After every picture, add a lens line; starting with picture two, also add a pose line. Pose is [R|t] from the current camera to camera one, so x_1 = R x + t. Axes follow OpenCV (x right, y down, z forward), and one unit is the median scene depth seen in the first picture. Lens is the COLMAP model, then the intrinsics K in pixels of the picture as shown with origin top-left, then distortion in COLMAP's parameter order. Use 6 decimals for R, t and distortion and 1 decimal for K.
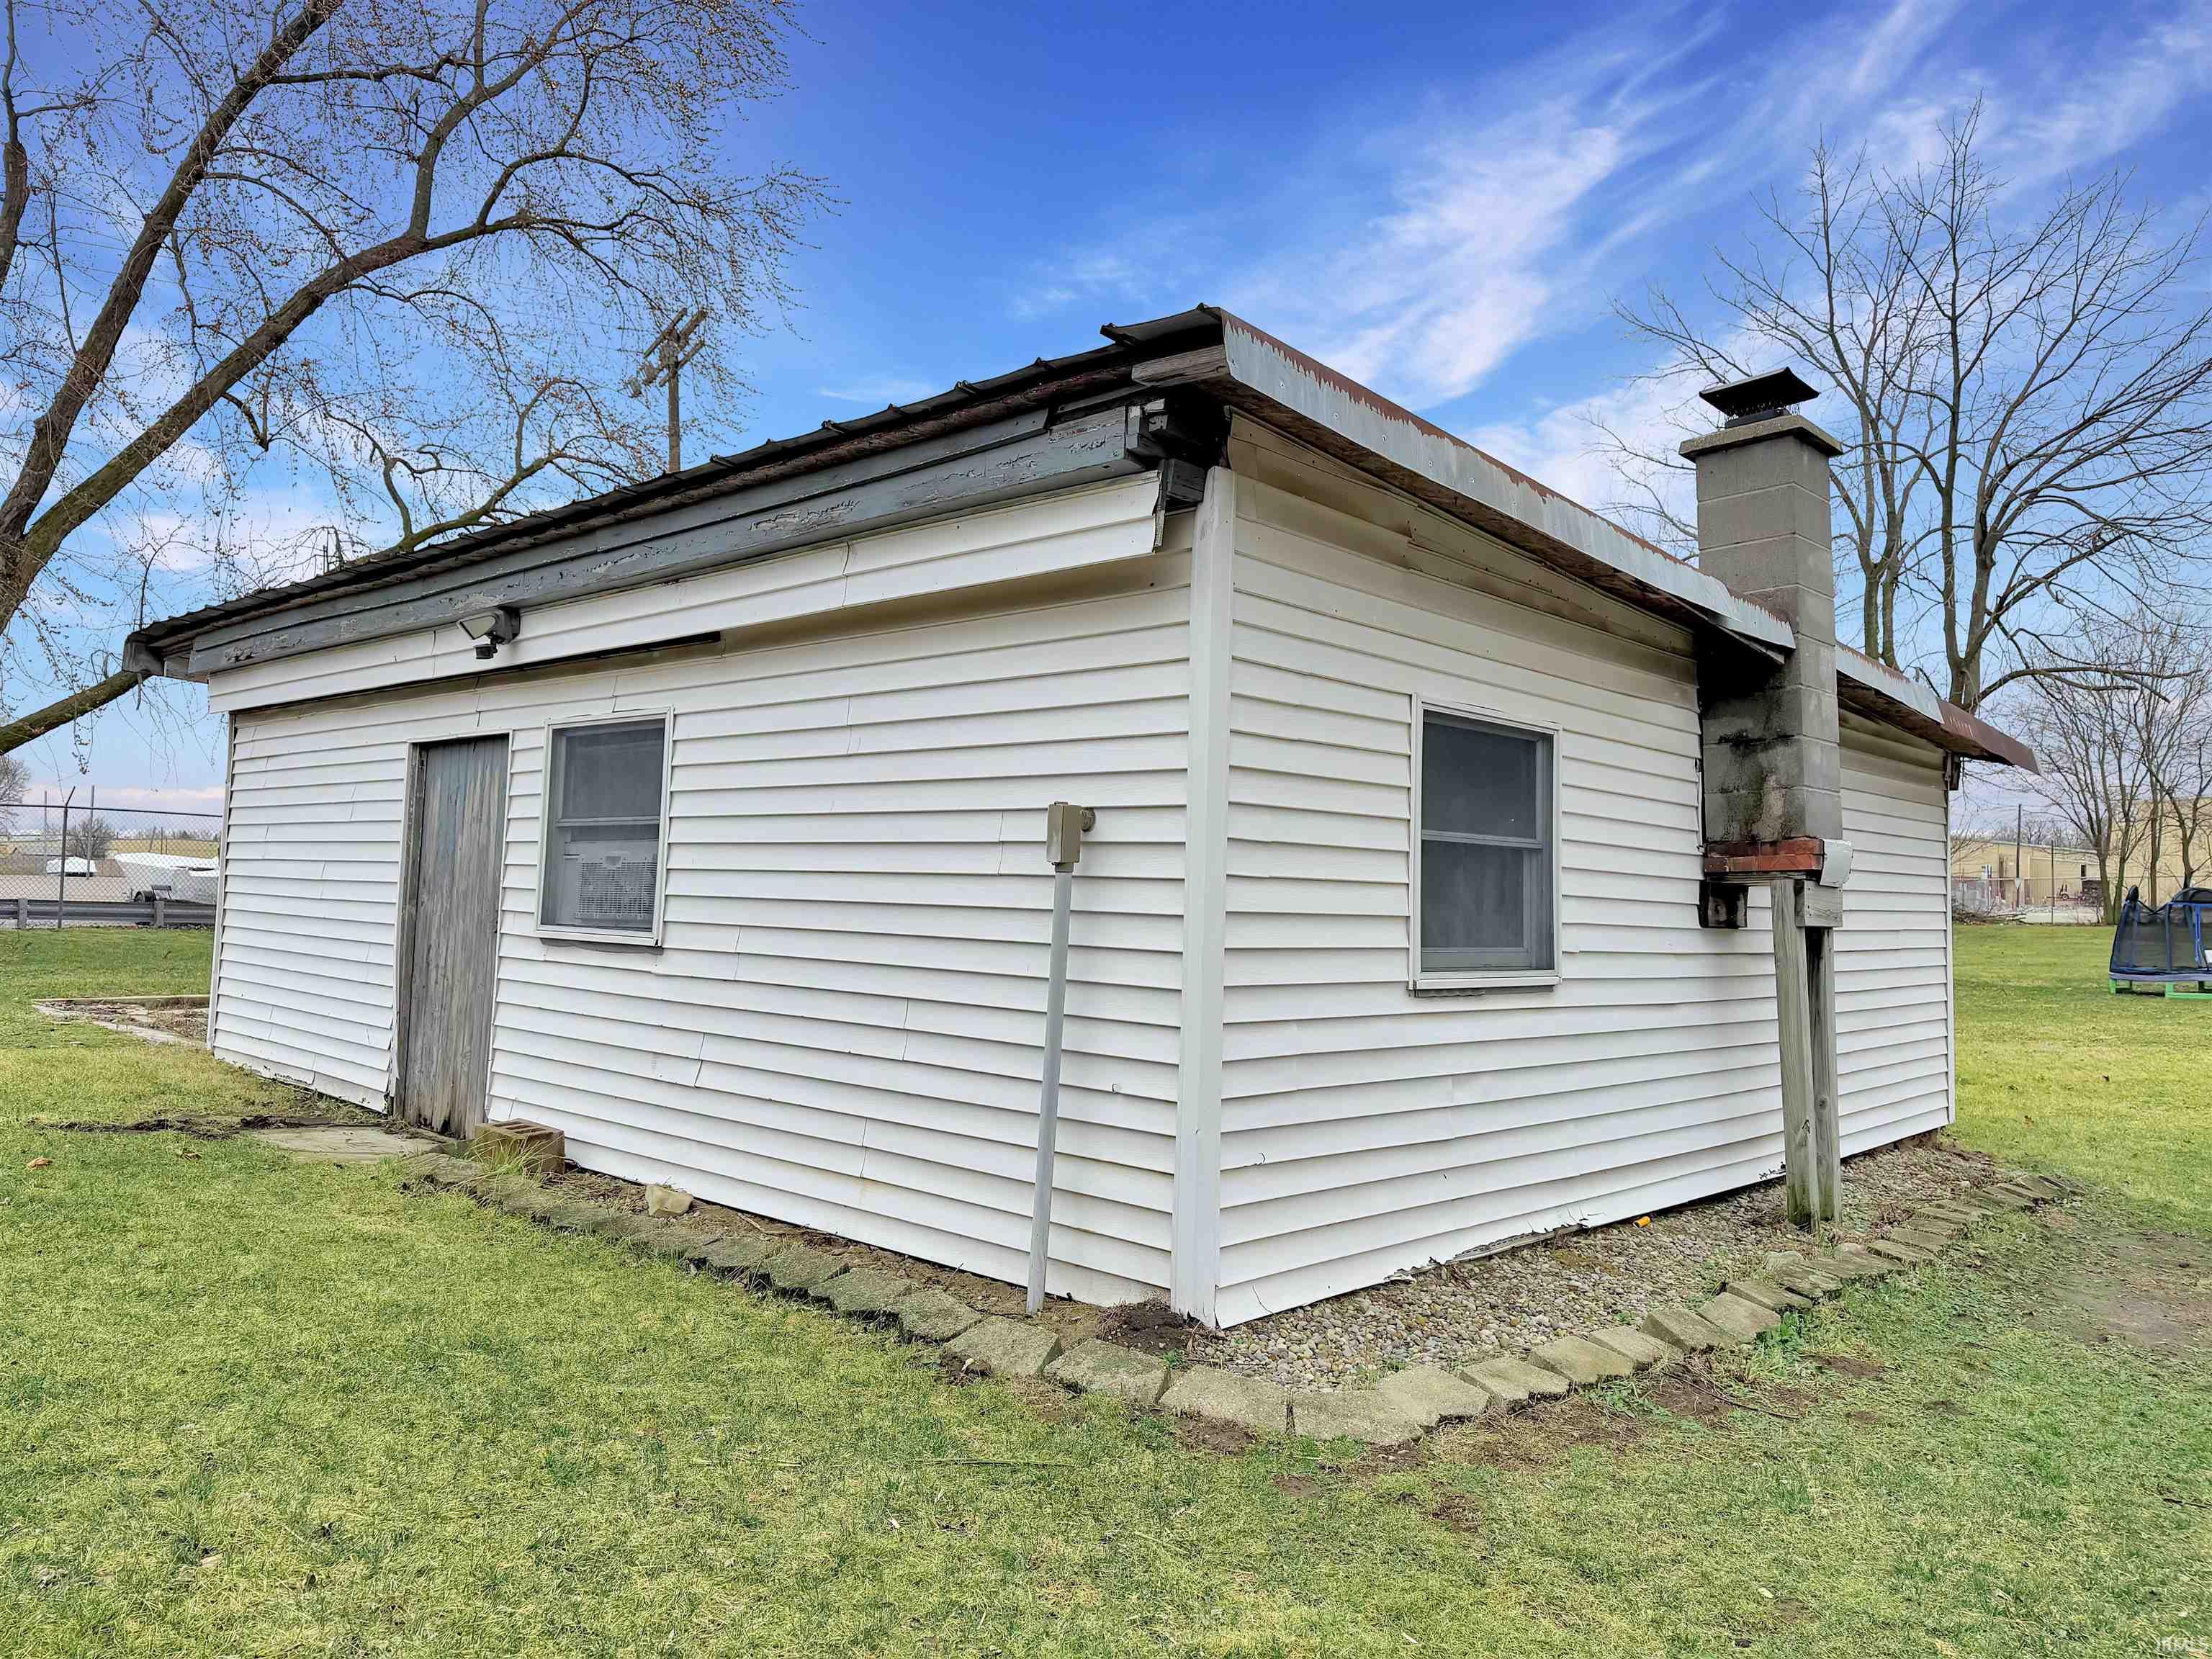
lens RADIAL K [[1547.6, 0, 1107.4], [0, 1547.6, 859.9], [0, 0, 1]] dist [0.089059, -0.102628]
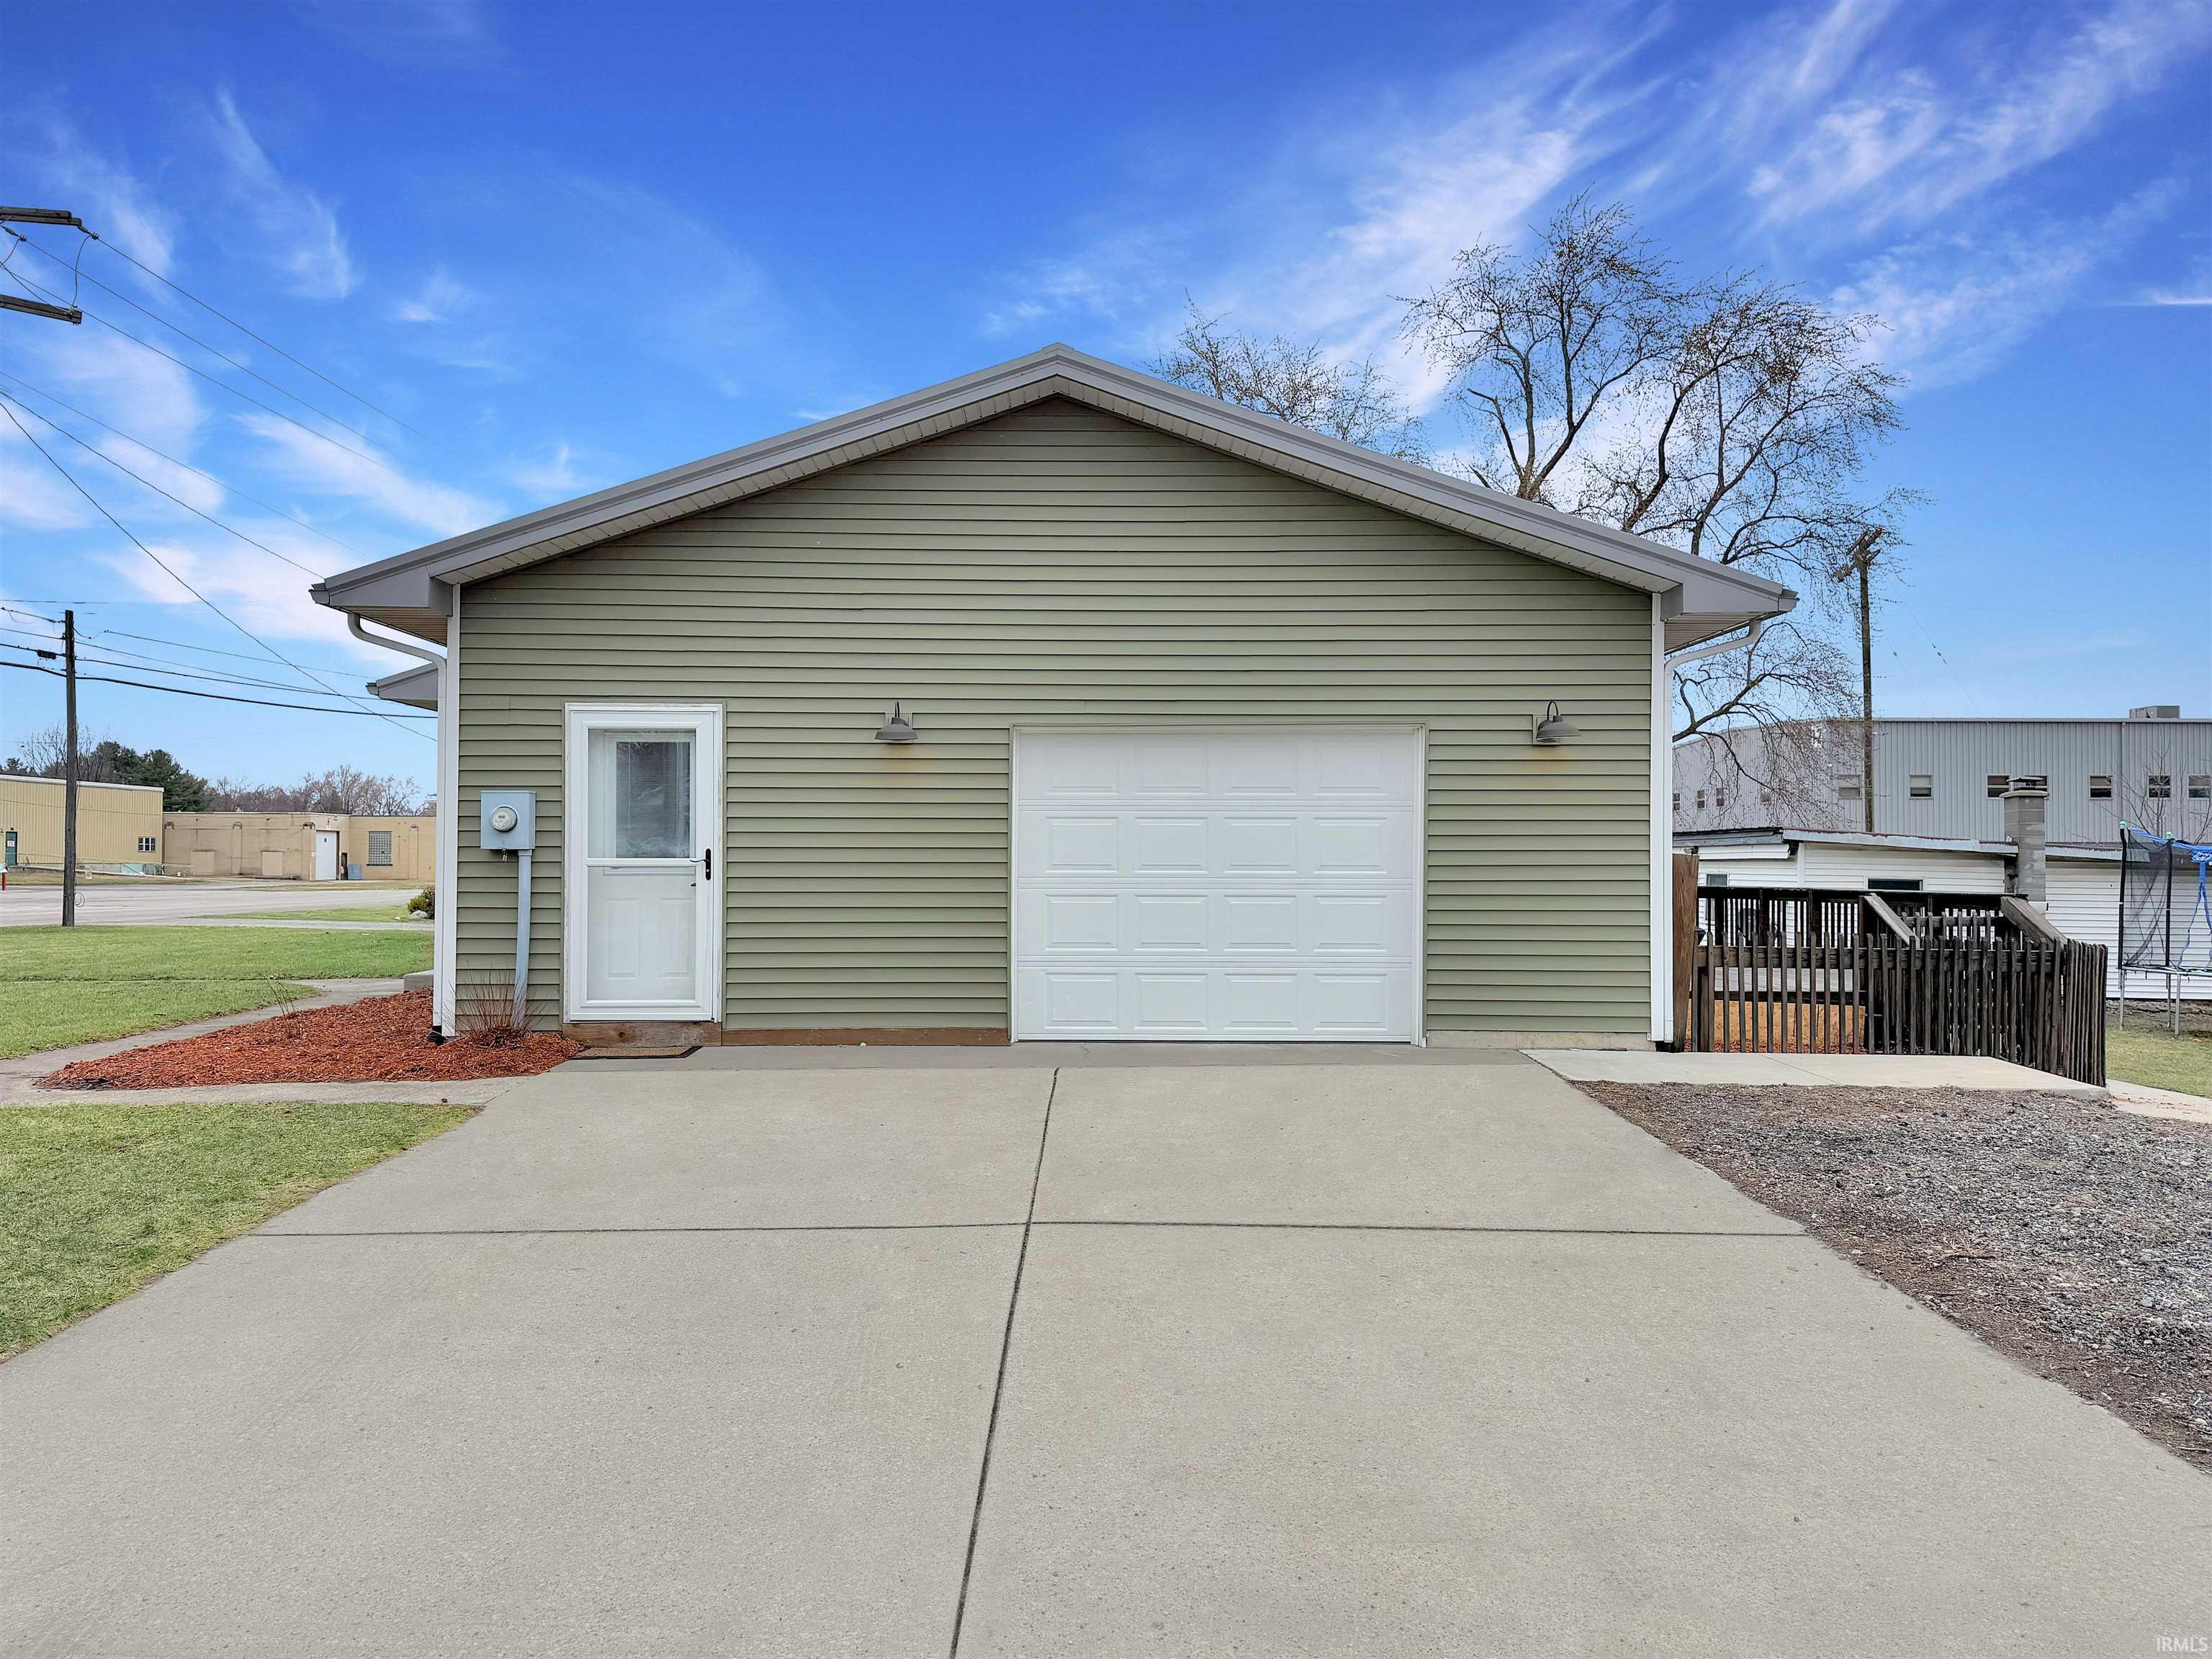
lens RADIAL K [[1547.6, 0, 1107.4], [0, 1547.6, 859.9], [0, 0, 1]] dist [0.089059, -0.102628]
pose [[0.704377, -0.024700, -0.709396, 1.497521], [0.022202, 0.999672, -0.012762, -0.101635], [0.709479, -0.006761, 0.704694, -3.110419]]
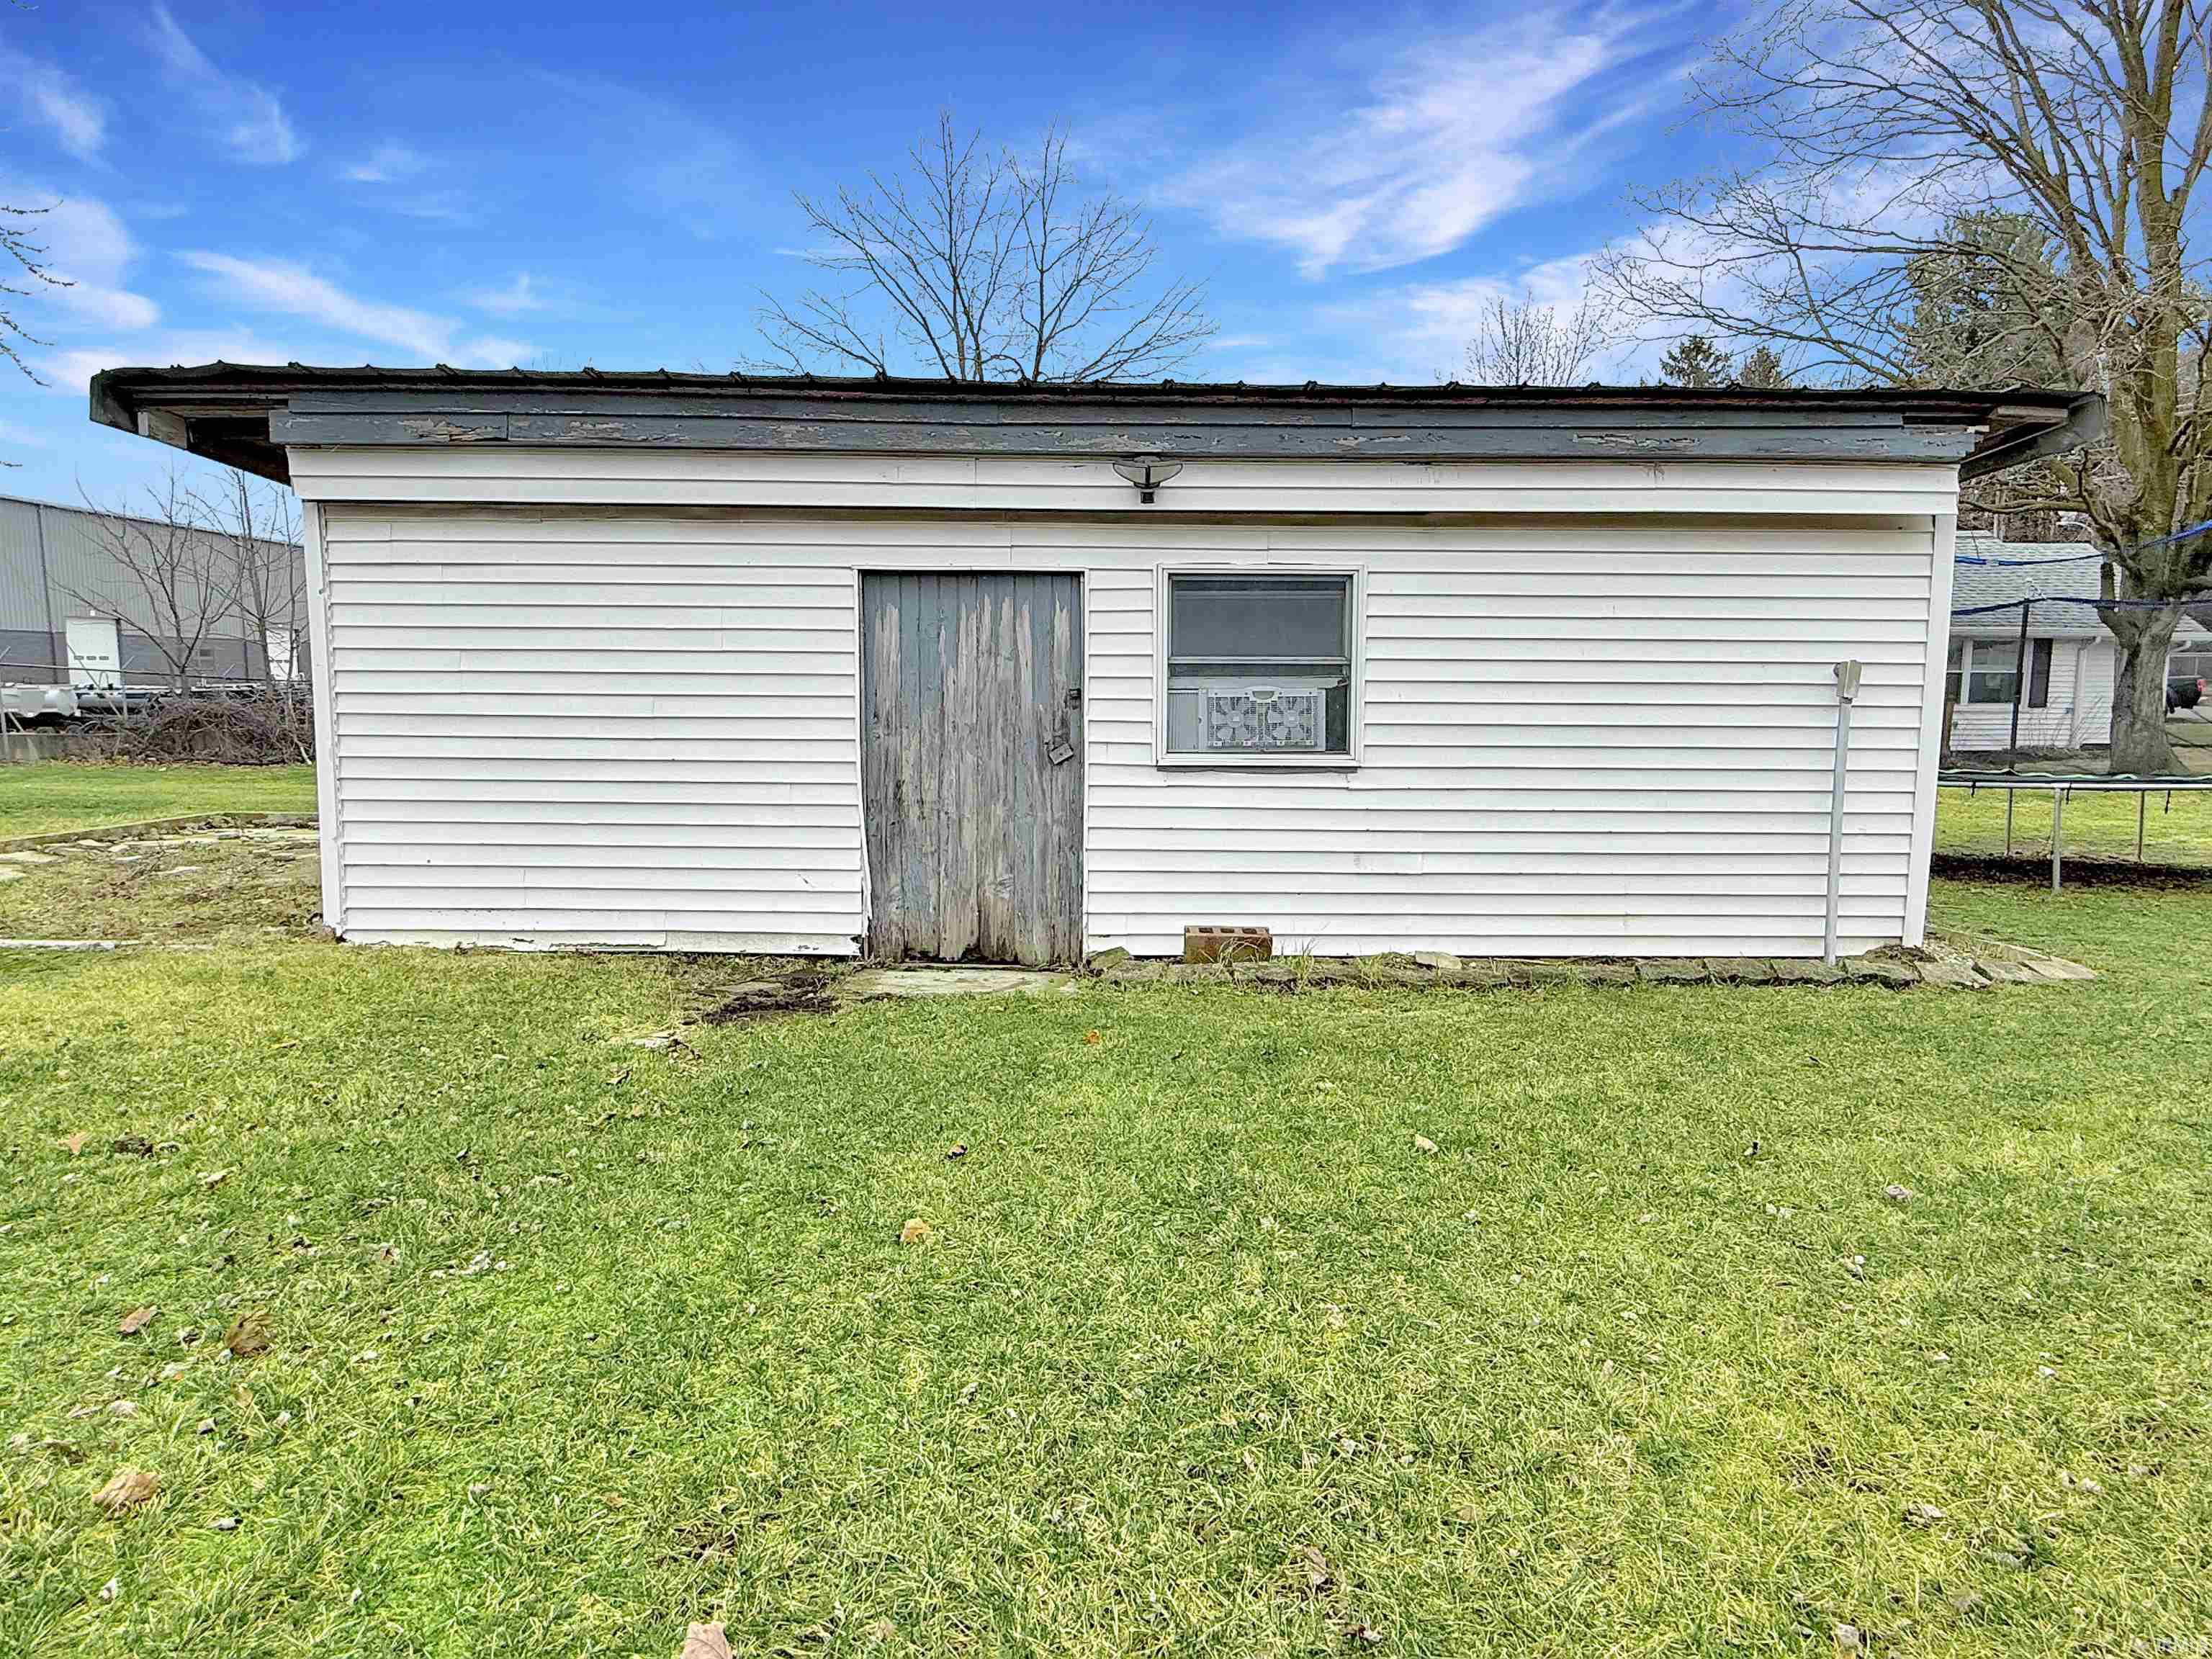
lens RADIAL K [[1169.9, 0, 1106.0], [0, 1169.9, 829.5], [0, 0, 1]] dist [-0.001546, -0.000175]
pose [[0.713849, -0.095128, 0.693809, -0.930732], [-0.000984, 0.990594, 0.136833, -0.017607], [-0.700299, -0.098361, 0.707041, 0.424235]]
